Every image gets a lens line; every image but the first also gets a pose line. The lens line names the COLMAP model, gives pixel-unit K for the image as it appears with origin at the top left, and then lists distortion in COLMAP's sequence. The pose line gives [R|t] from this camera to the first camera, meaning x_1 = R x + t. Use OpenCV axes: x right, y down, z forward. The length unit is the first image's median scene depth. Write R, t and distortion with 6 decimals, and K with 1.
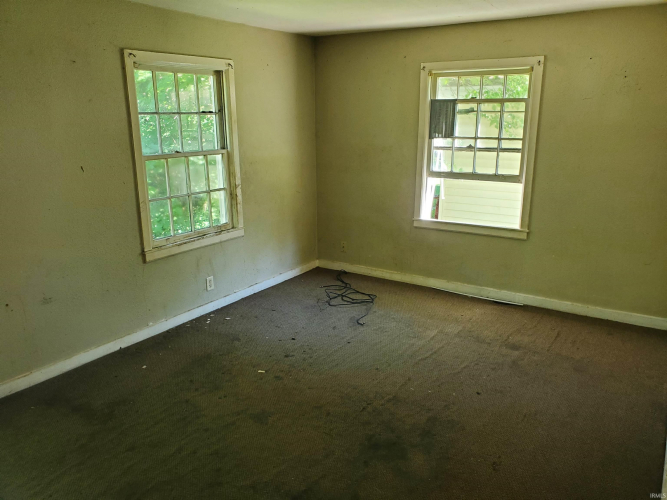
lens RADIAL K [[510.3, 0, 333.5], [0, 510.3, 250.0], [0, 0, 1]] dist [-0.007379, -0.006327]
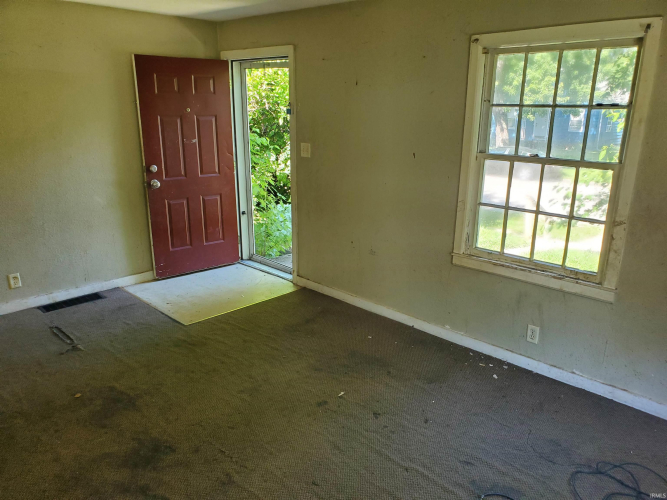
lens RADIAL K [[510.3, 0, 333.5], [0, 510.3, 250.0], [0, 0, 1]] dist [-0.007379, -0.006327]
pose [[-0.186474, 0.273035, -0.943758, 0.537578], [-0.256267, 0.913835, 0.315013, -0.230544], [0.948449, 0.300596, -0.100436, 0.842014]]
